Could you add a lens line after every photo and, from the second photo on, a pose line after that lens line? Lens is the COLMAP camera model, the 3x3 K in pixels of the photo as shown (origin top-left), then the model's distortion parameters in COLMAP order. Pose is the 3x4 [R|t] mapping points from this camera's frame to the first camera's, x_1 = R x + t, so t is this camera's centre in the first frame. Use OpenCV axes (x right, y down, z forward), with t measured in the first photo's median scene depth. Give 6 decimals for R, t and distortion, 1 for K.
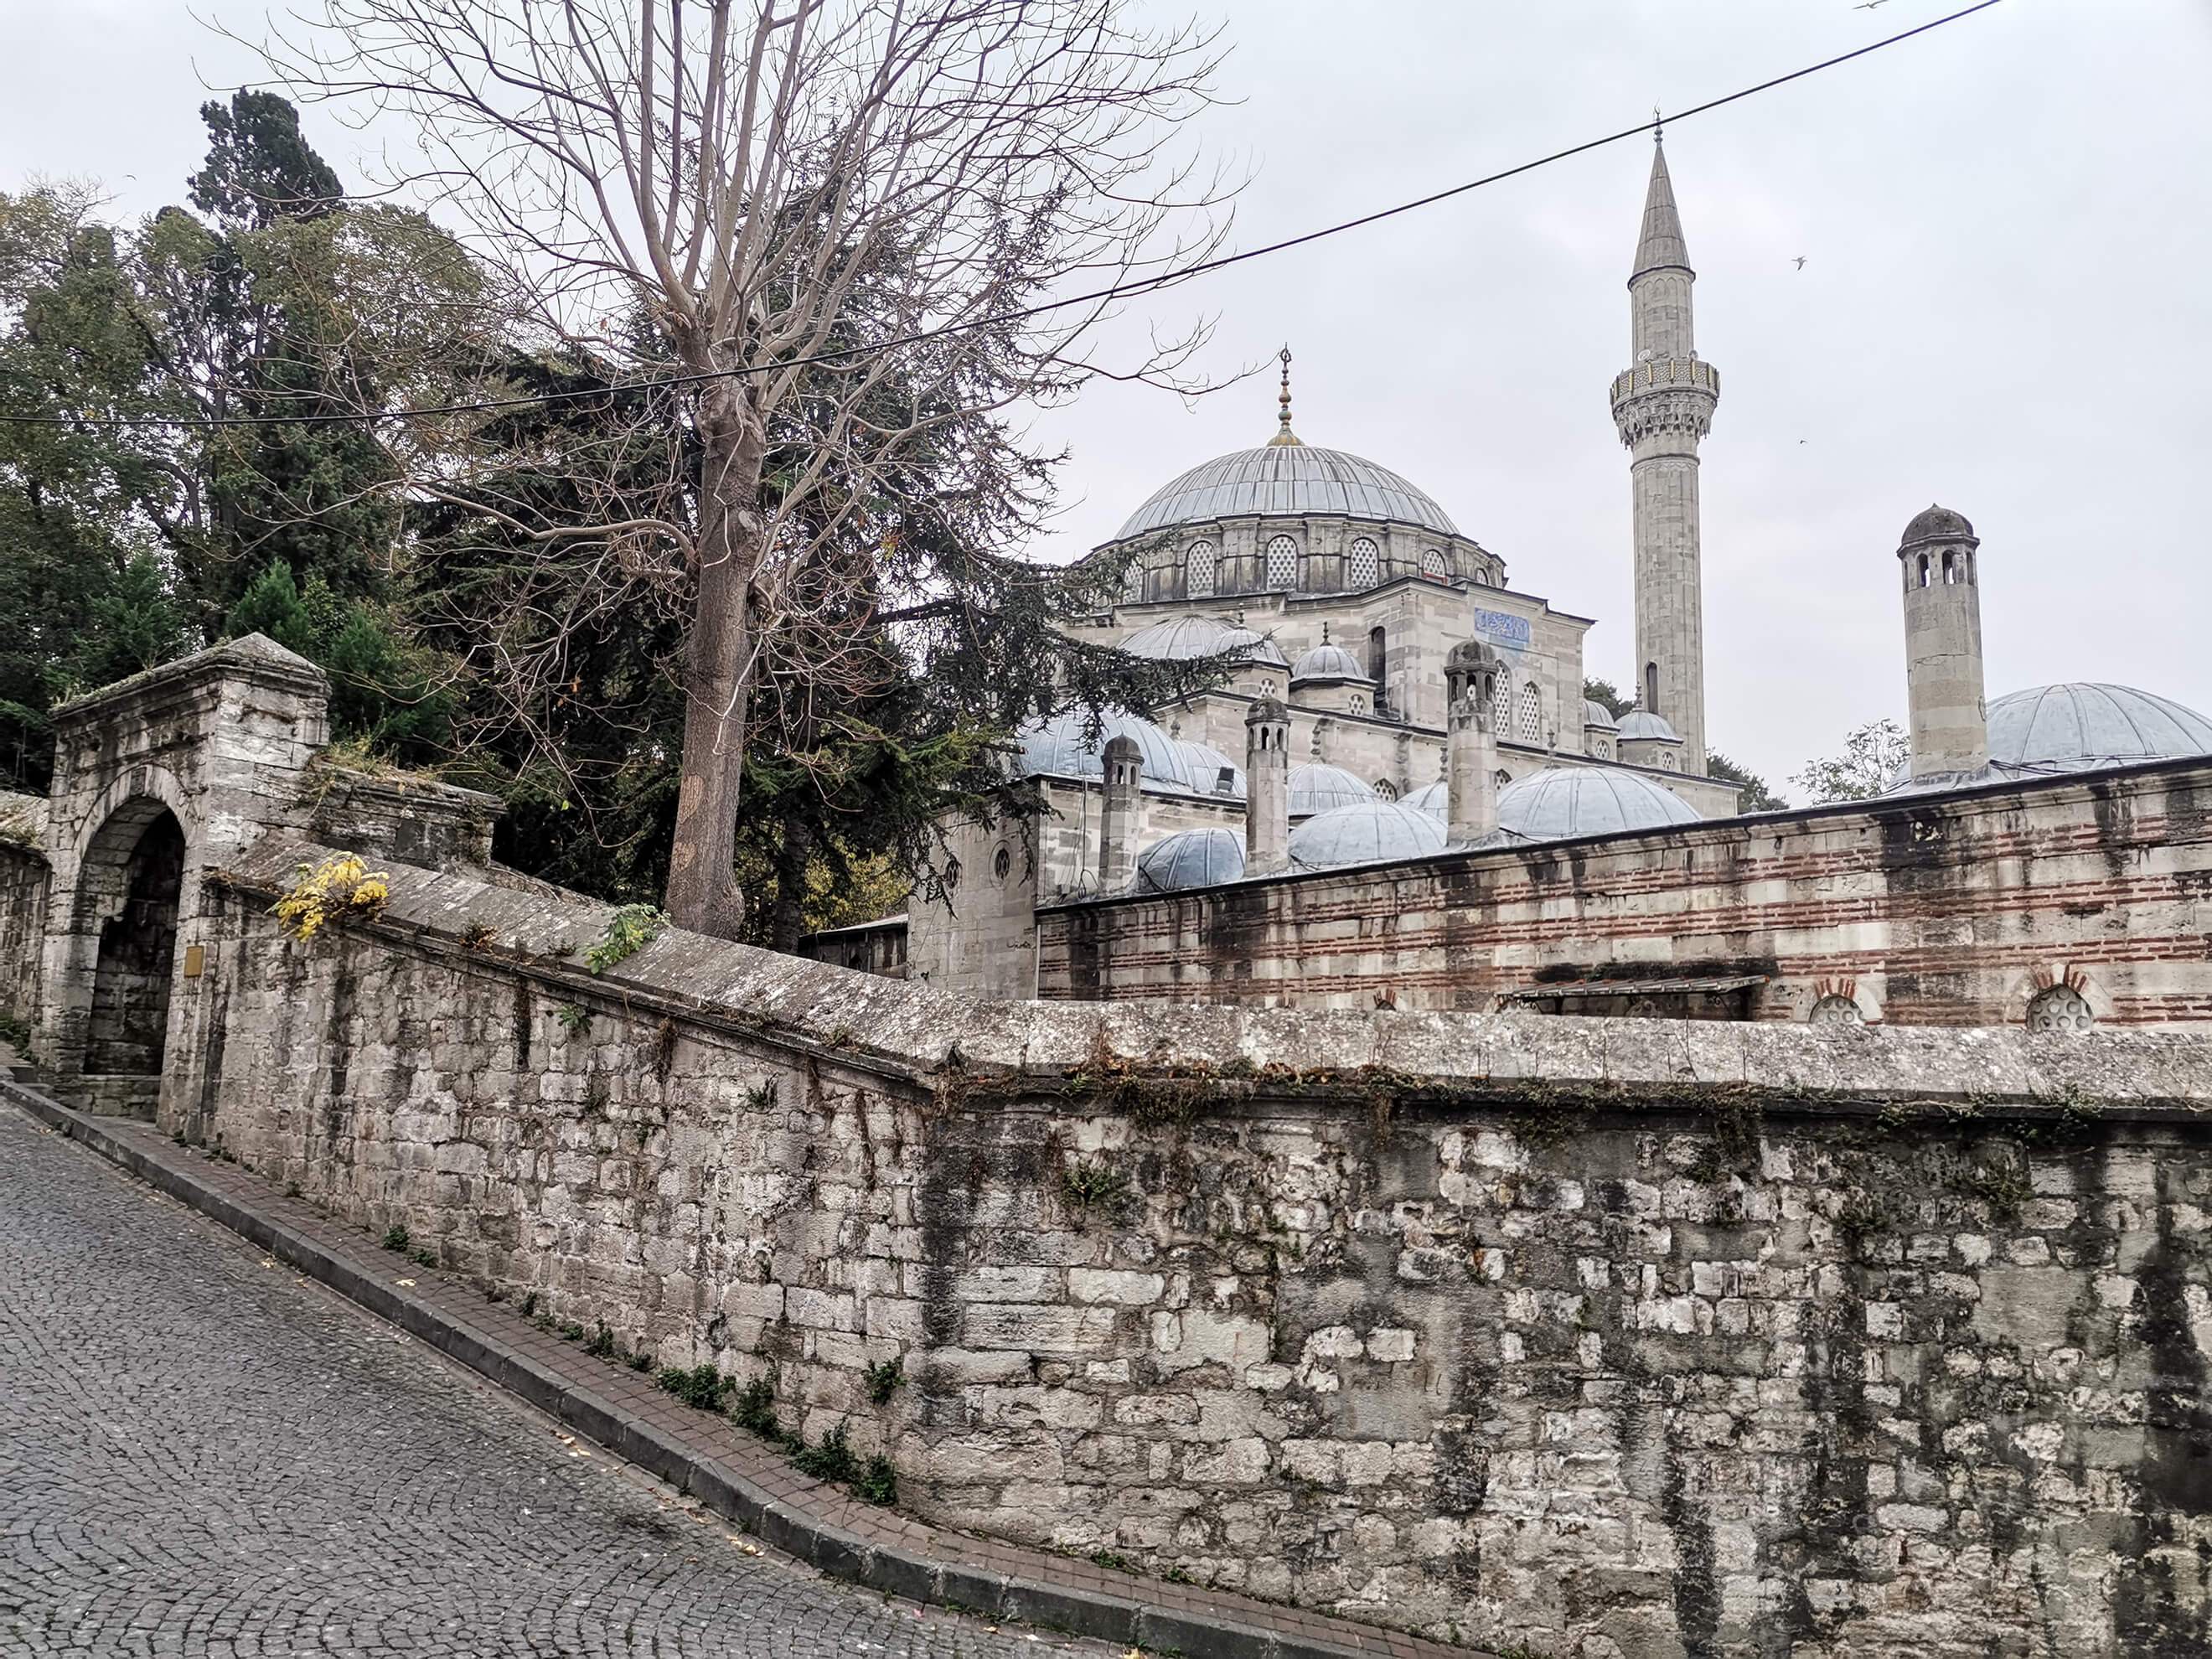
lens RADIAL K [[1659.4, 0, 1100.4], [0, 1659.4, 830.1], [0, 0, 1]] dist [0.069474, -0.036108]
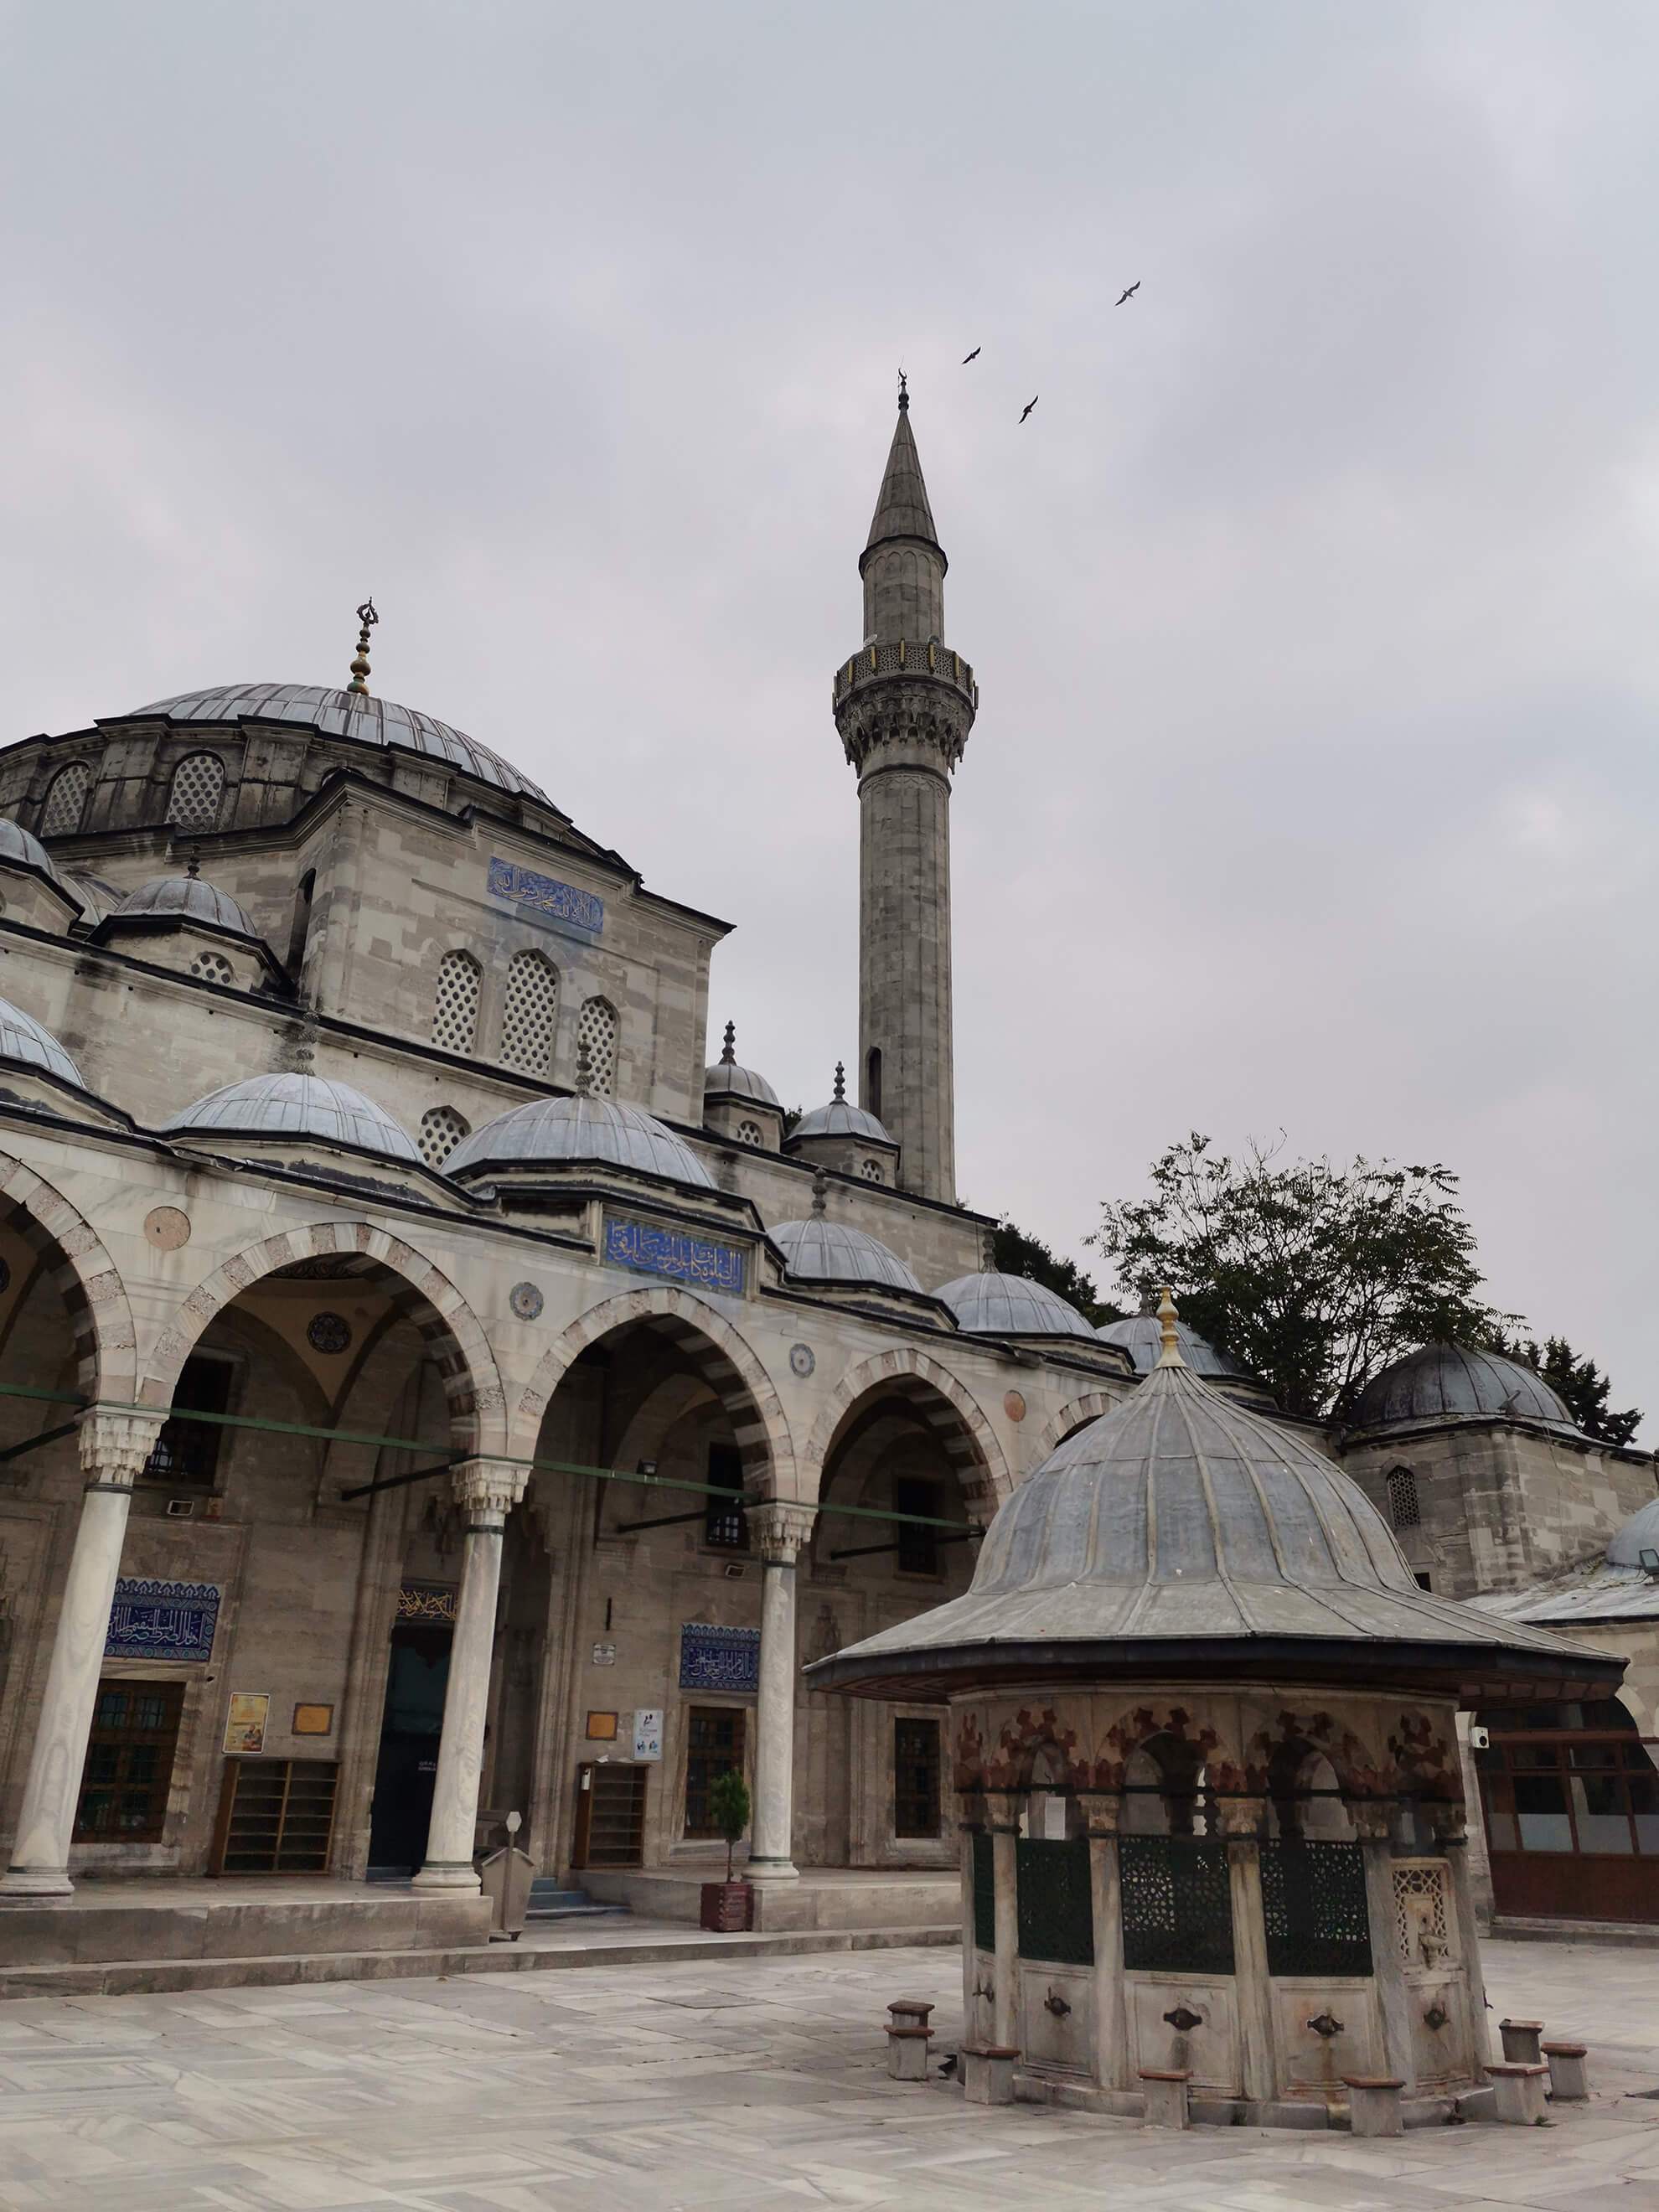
lens RADIAL K [[1659.4, 0, 836.2], [0, 1659.4, 1102.6], [0, 0, 1]] dist [0.069474, -0.036108]
pose [[0.993832, 0.036098, 0.104860, 0.245725], [-0.009750, 0.970320, -0.241630, 0.079964], [-0.110470, 0.239117, 0.964686, 0.370356]]
